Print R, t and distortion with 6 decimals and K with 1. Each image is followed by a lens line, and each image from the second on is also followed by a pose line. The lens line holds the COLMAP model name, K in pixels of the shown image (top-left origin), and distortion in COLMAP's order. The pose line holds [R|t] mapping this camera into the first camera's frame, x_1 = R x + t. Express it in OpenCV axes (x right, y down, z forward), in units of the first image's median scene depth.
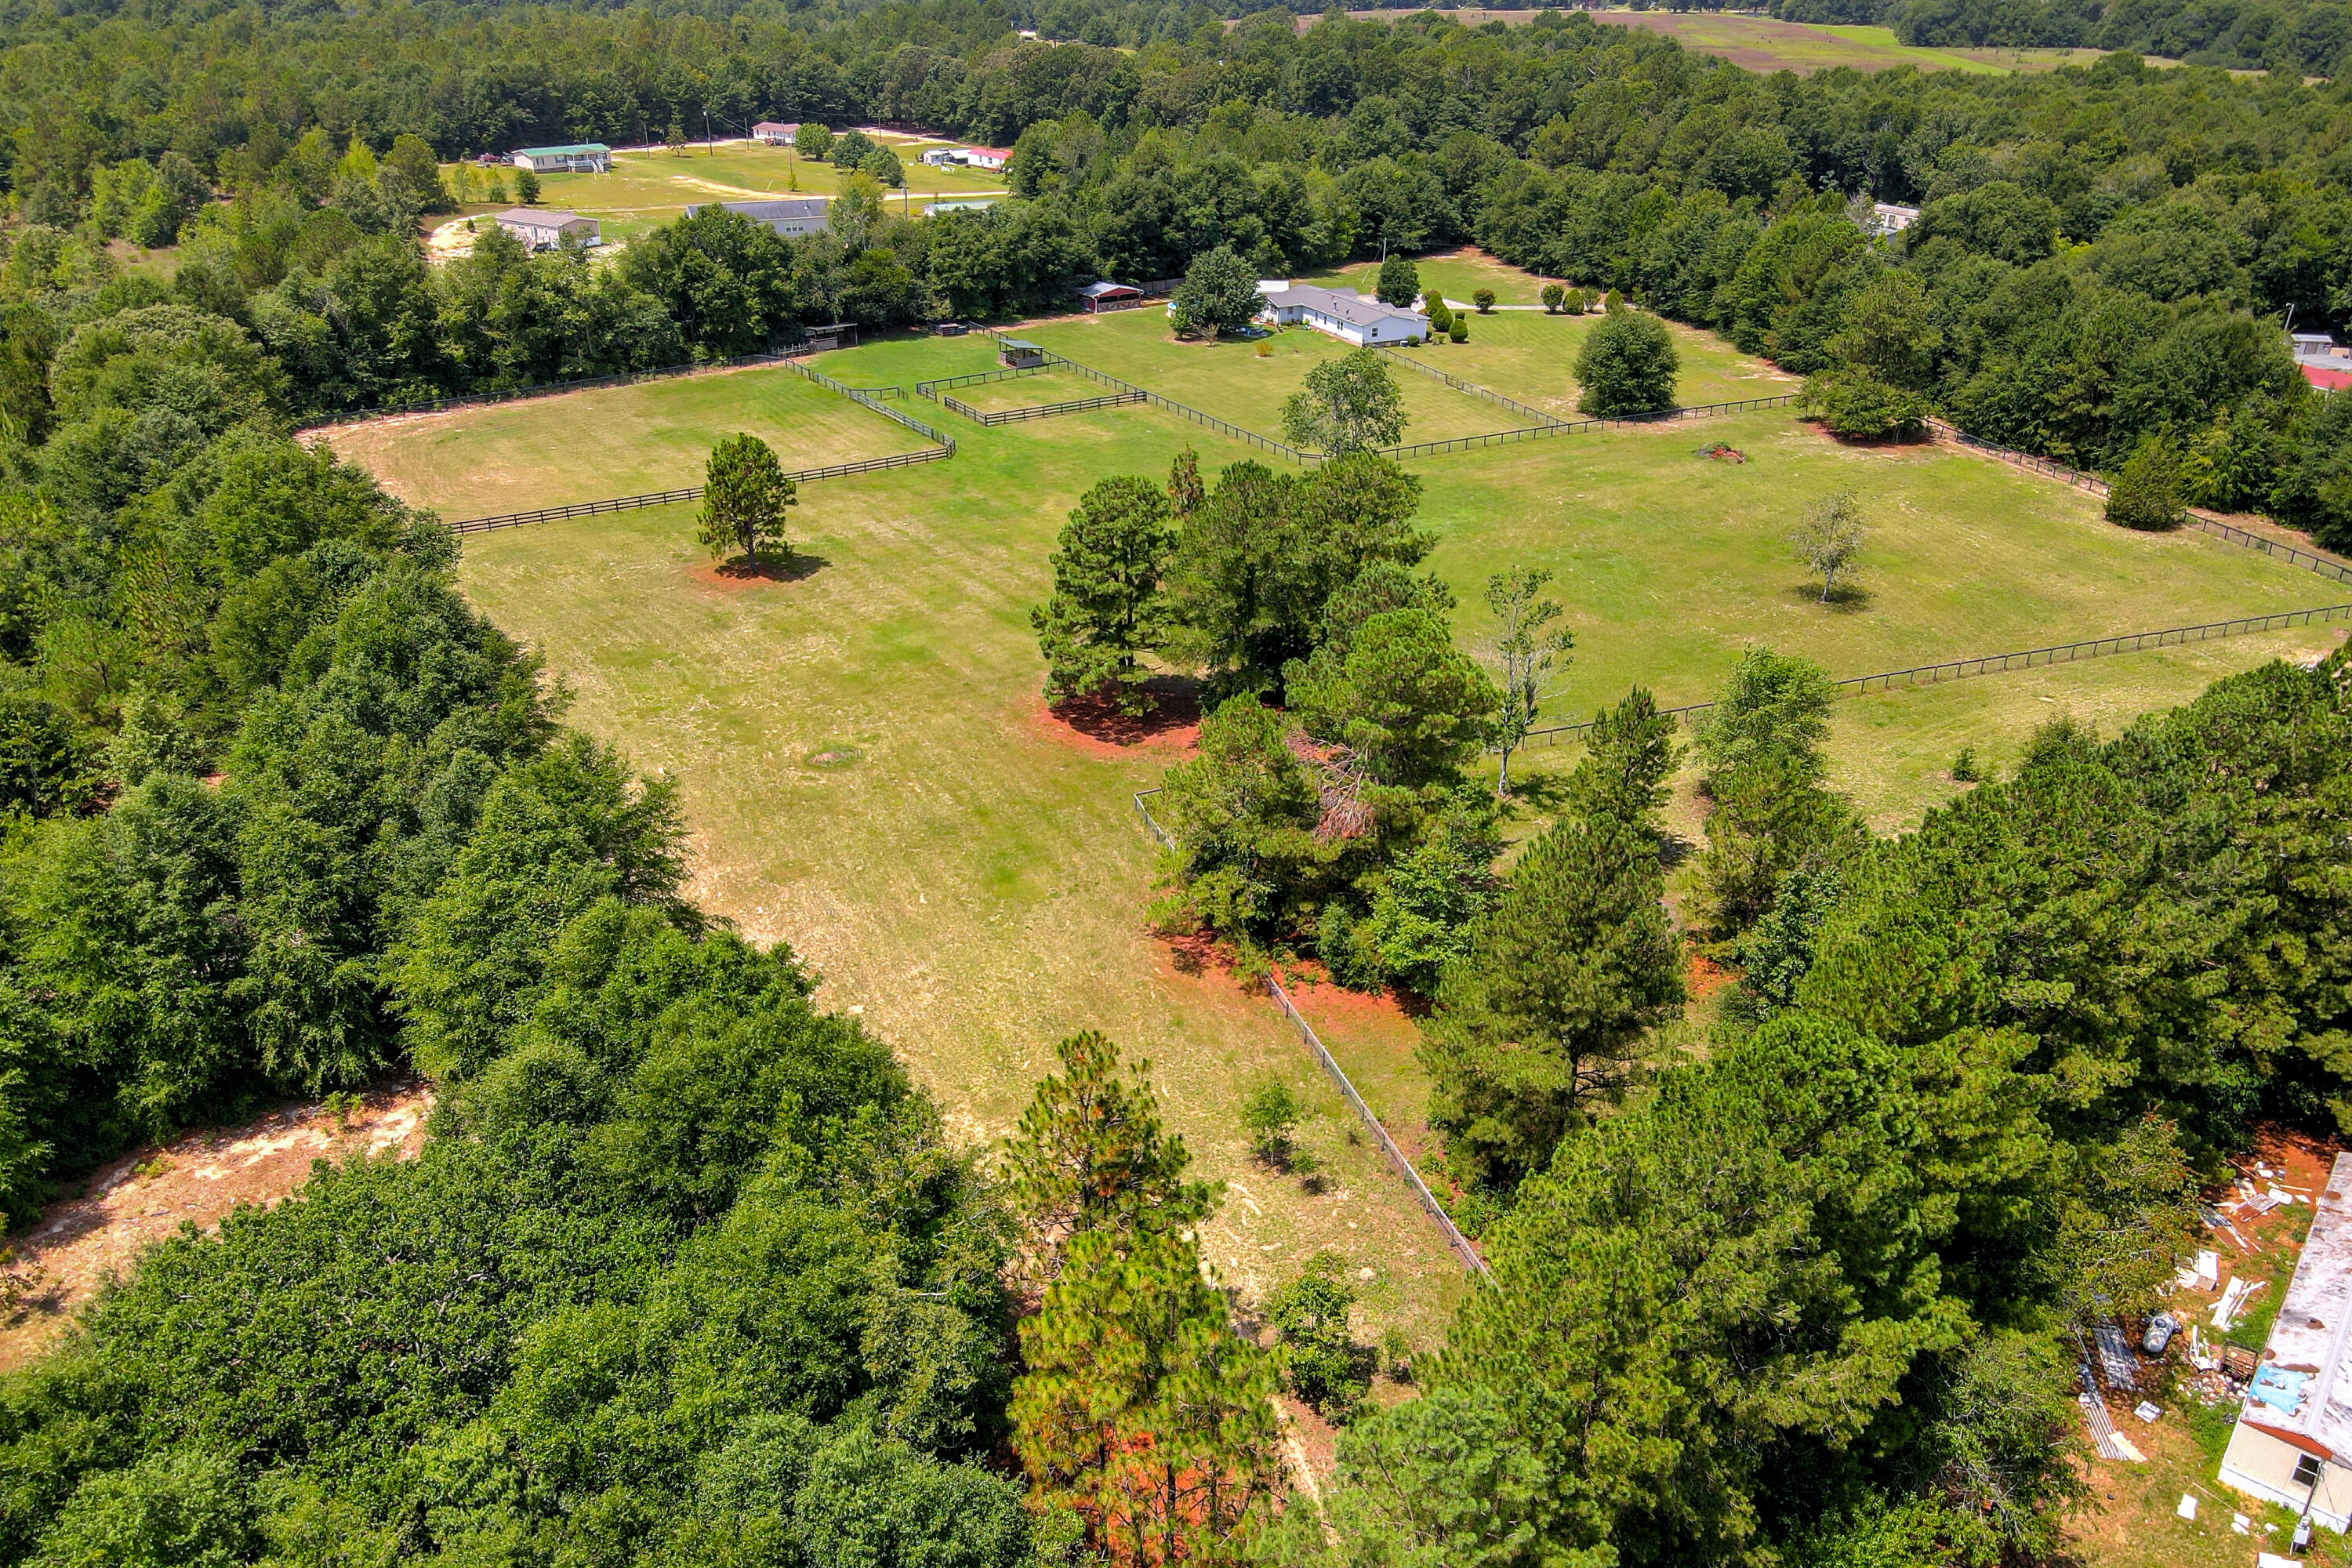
lens RADIAL K [[1756.7, 0, 1177.3], [0, 1756.7, 784.9], [0, 0, 1]] dist [0.000265, 0.029880]
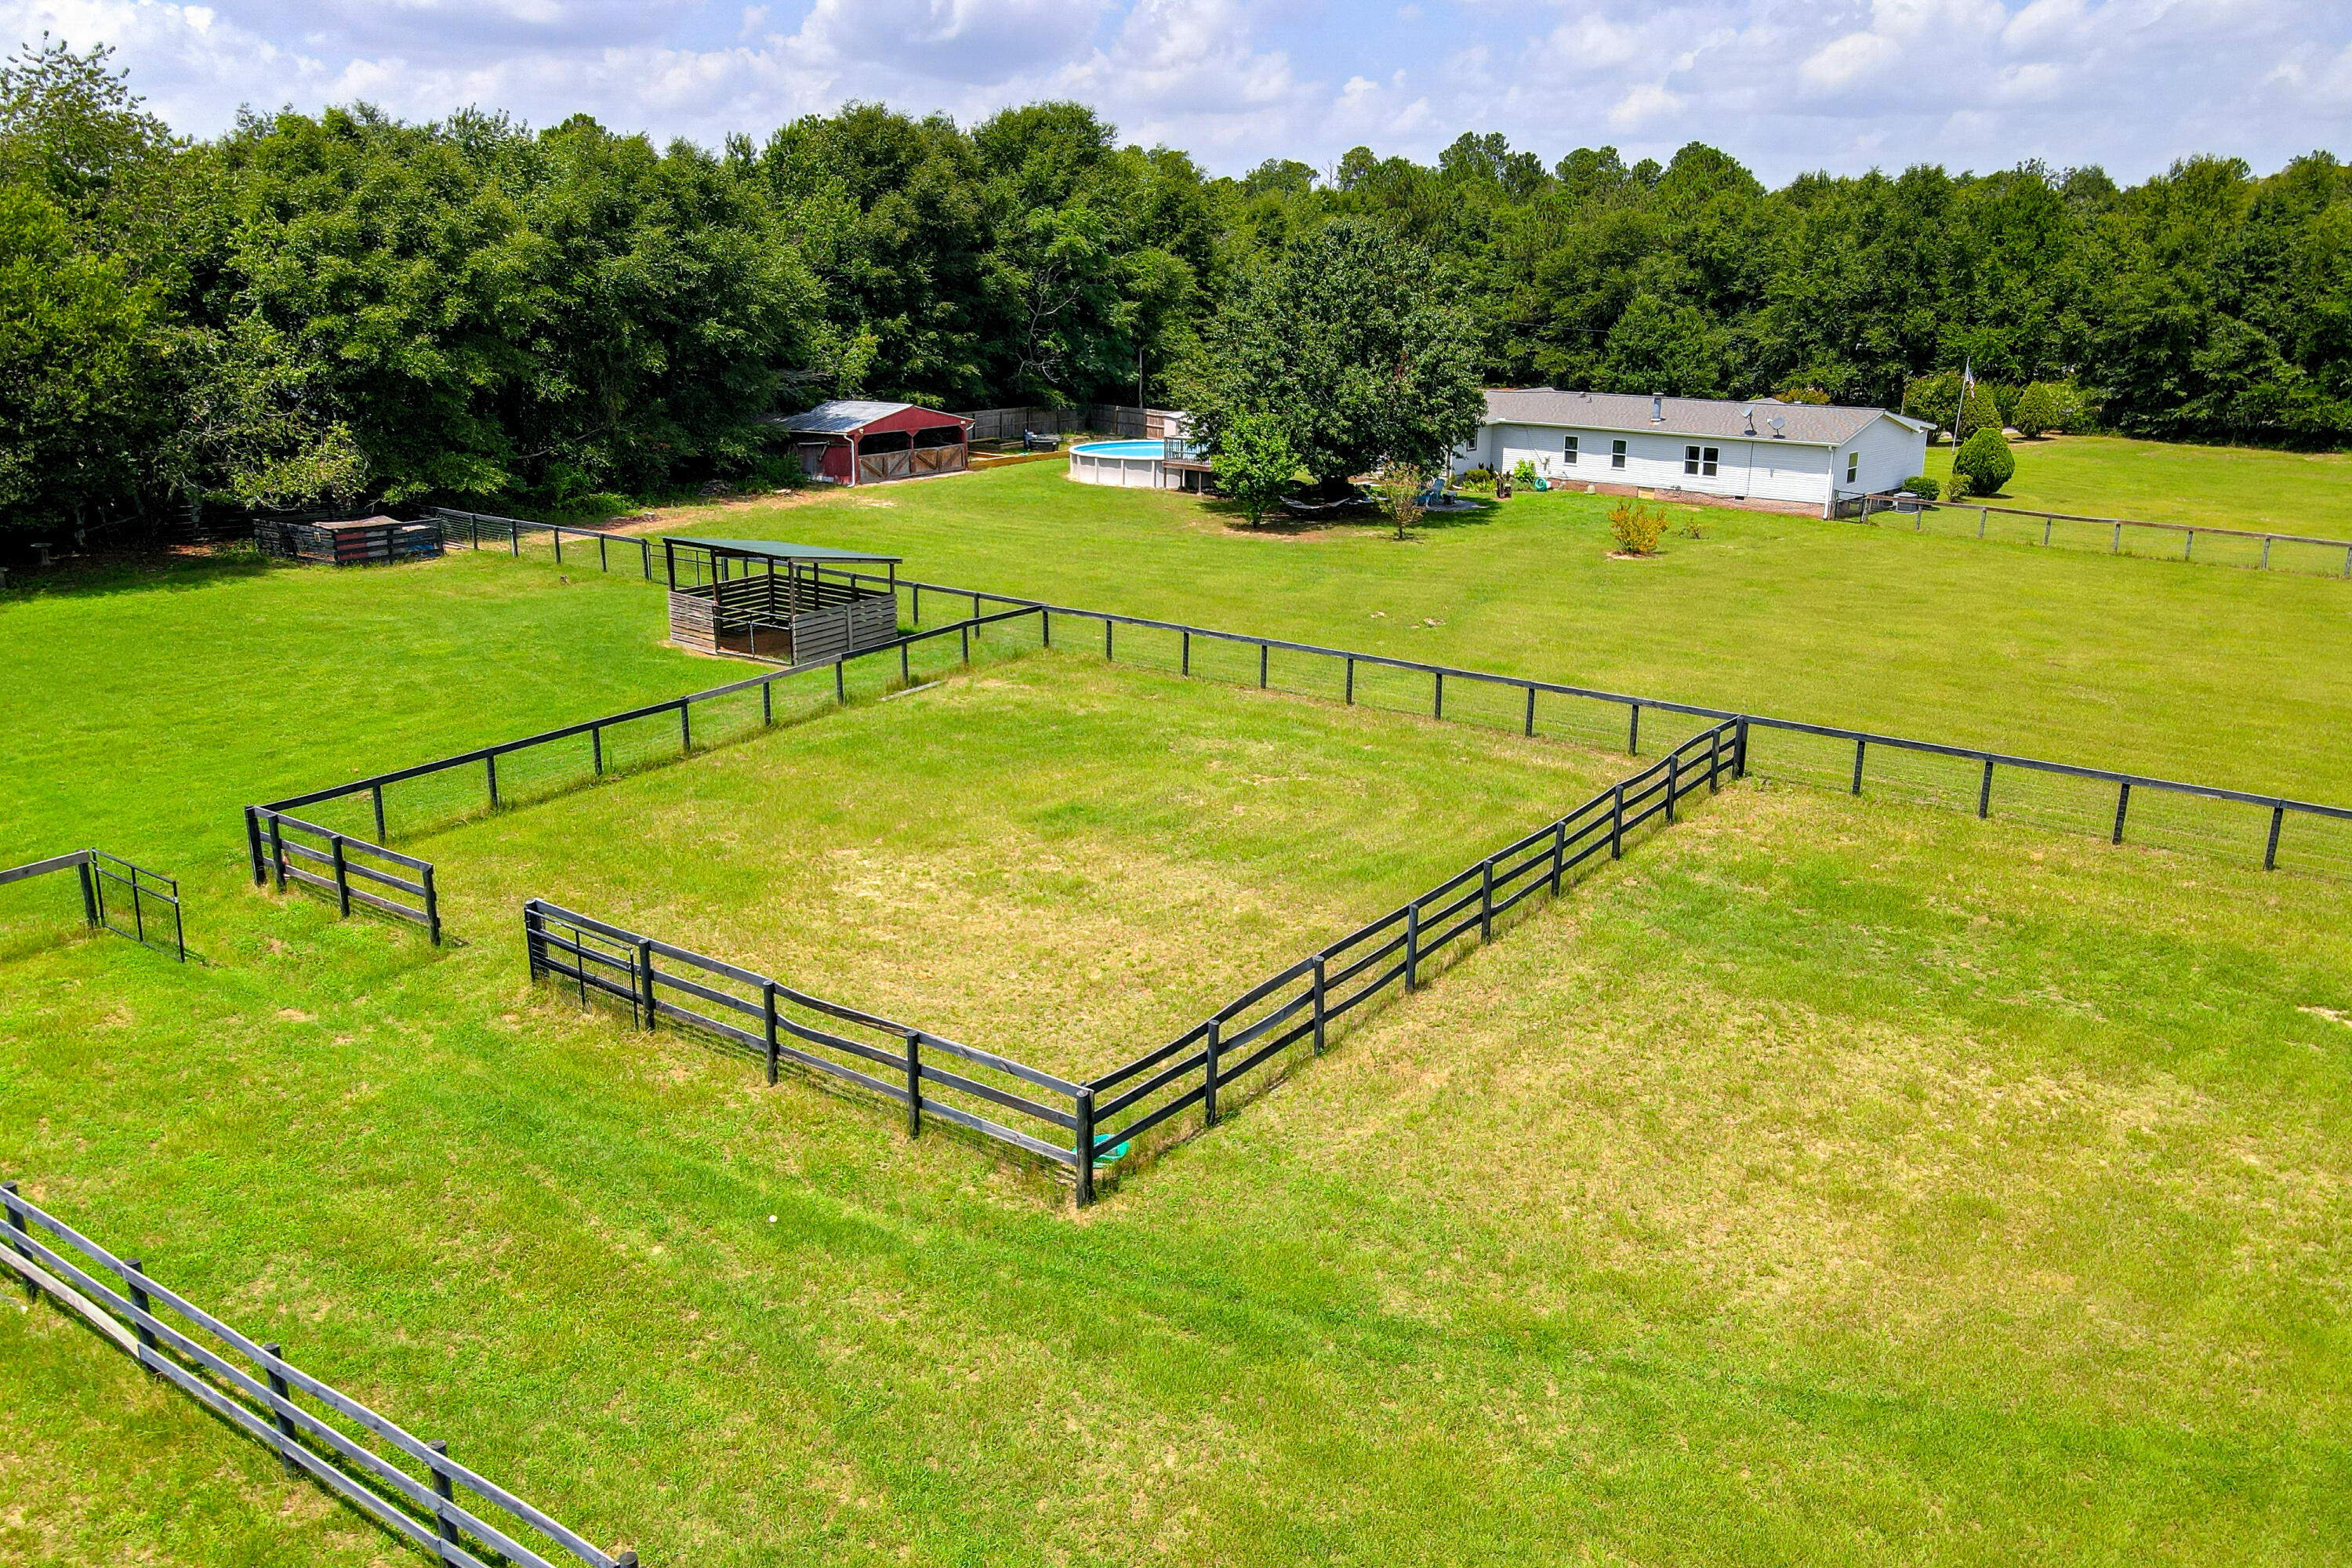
lens RADIAL K [[1756.7, 0, 1170.3], [0, 1756.7, 783.3], [0, 0, 1]] dist [0.000265, 0.029880]
pose [[0.931844, -0.103426, 0.347807, -0.116347], [0.159584, 0.977654, -0.136838, -0.180941], [-0.325882, 0.183016, 0.927527, 0.766441]]
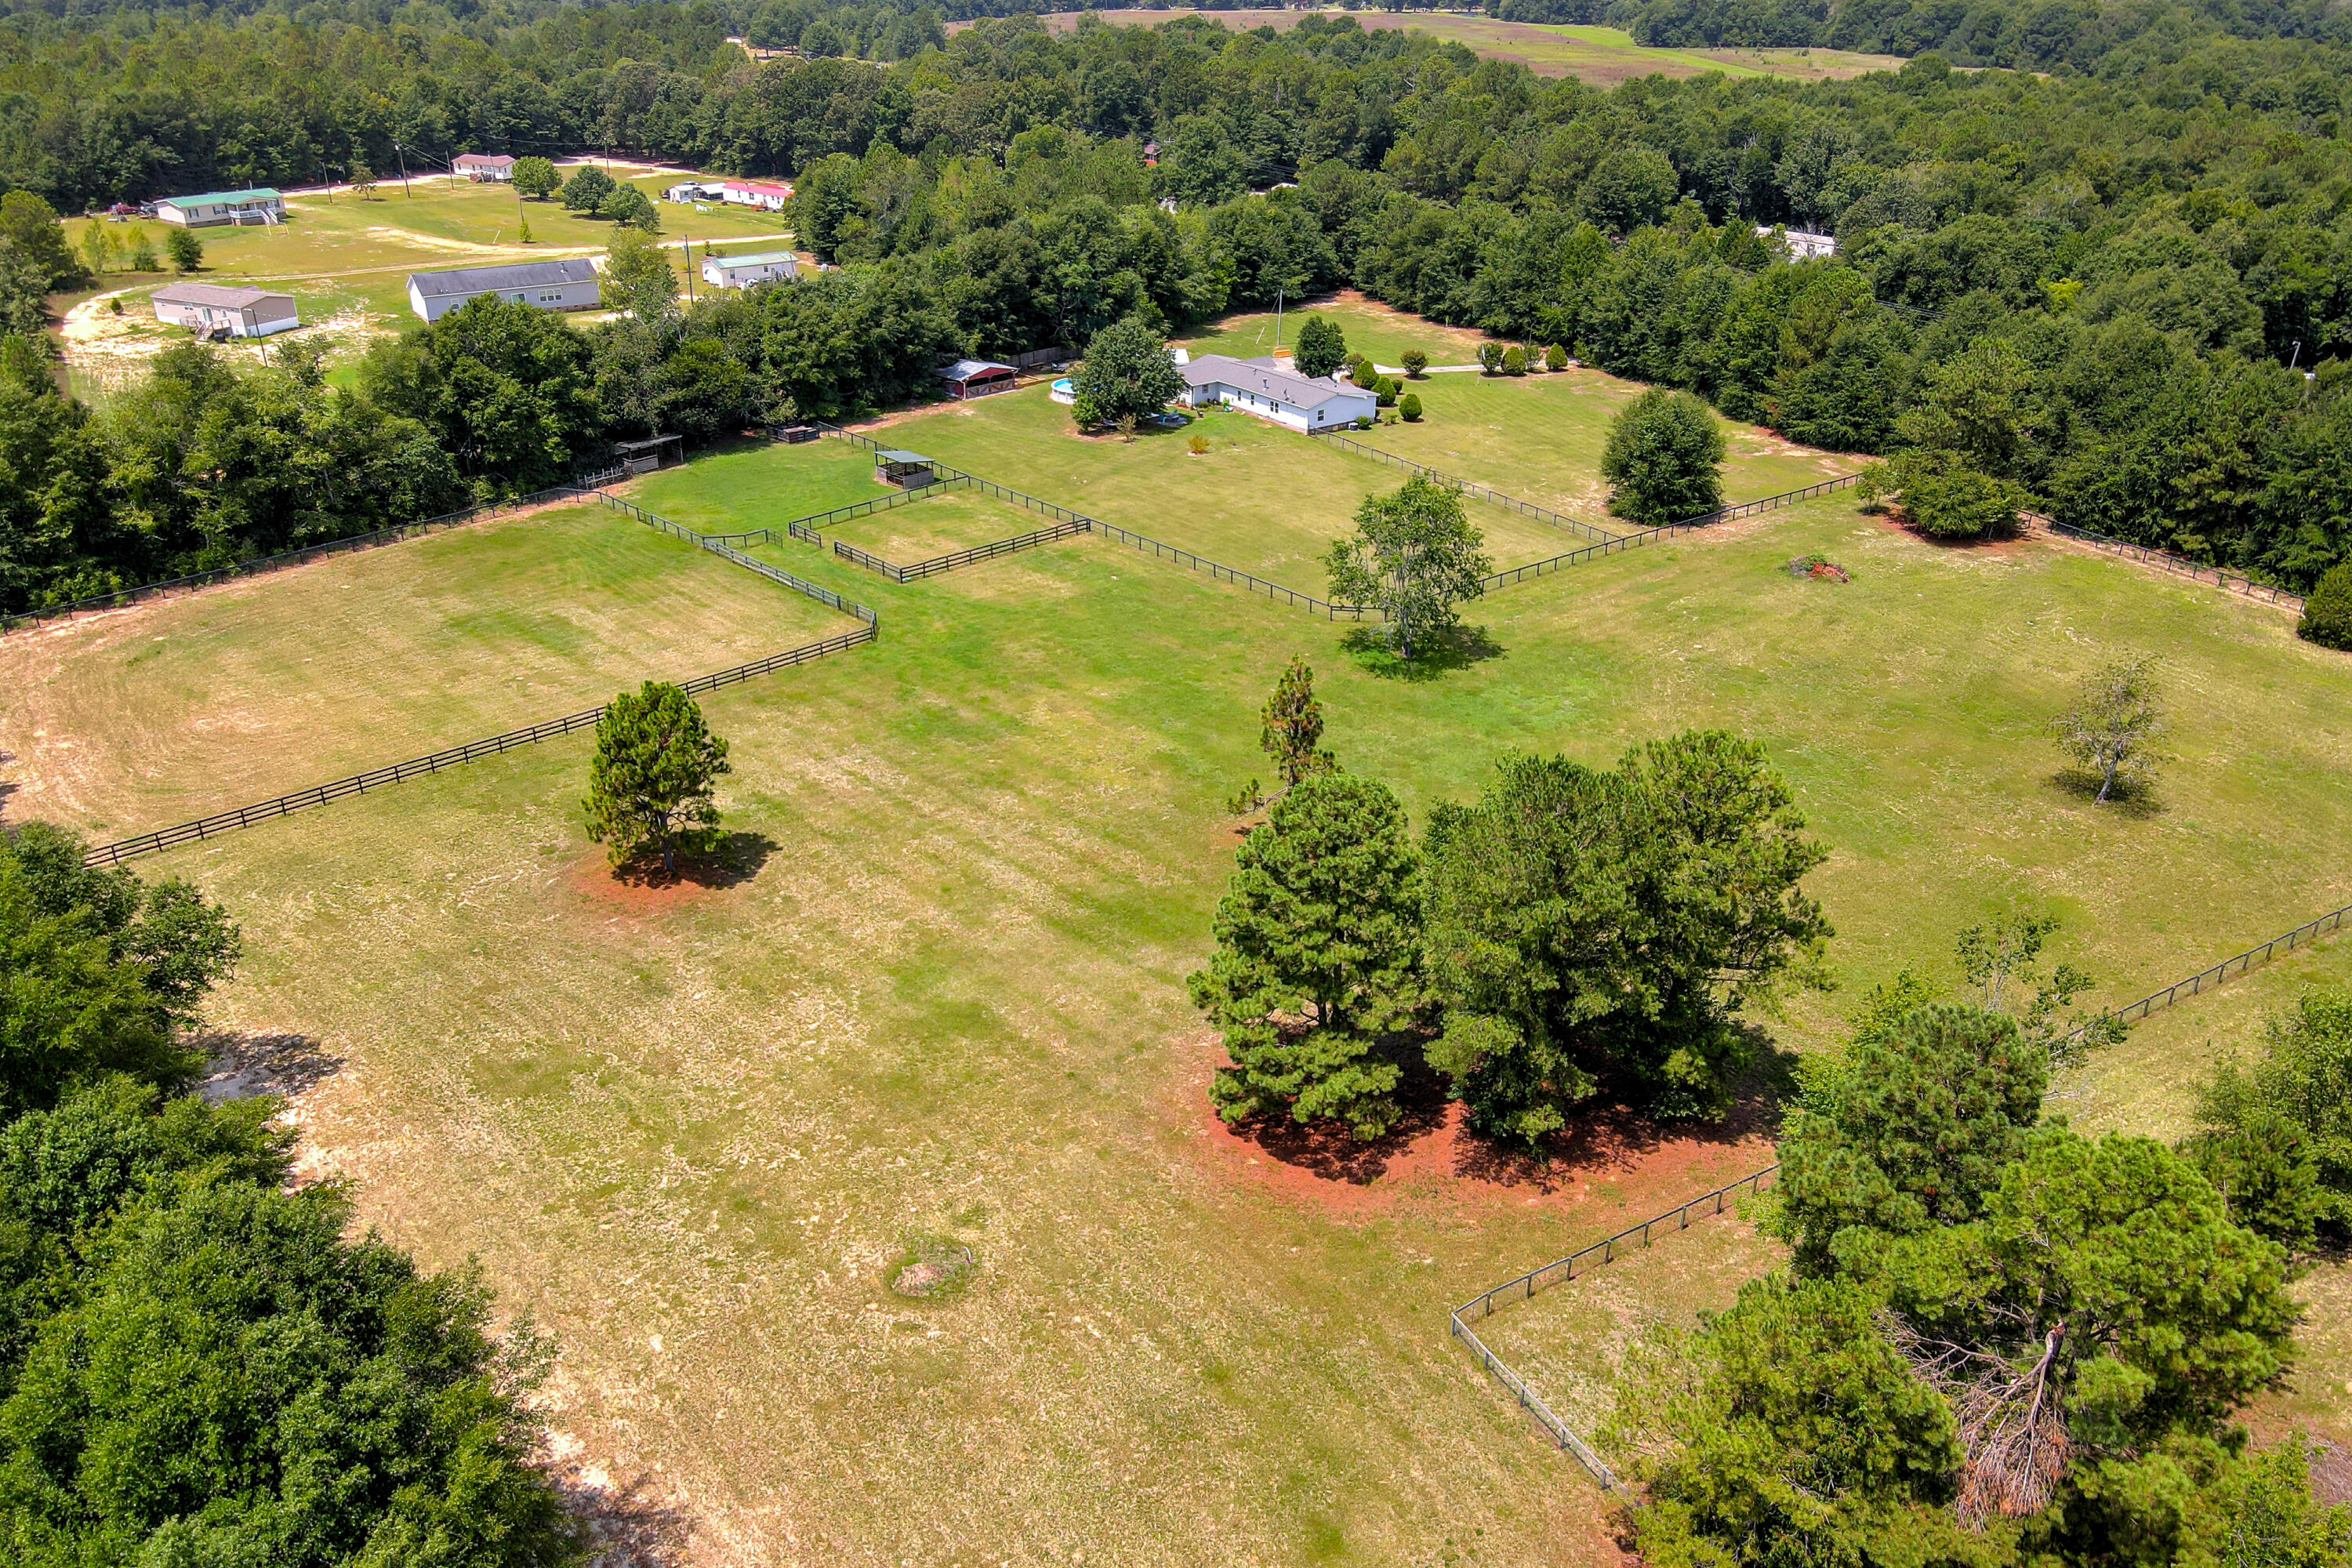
lens RADIAL K [[1756.7, 0, 1177.8], [0, 1756.7, 777.4], [0, 0, 1]] dist [0.000265, 0.029880]
pose [[0.983849, -0.077681, 0.161265, -0.102457], [0.077915, 0.996948, 0.004881, -0.097101], [-0.161152, 0.007763, 0.986899, 0.193364]]
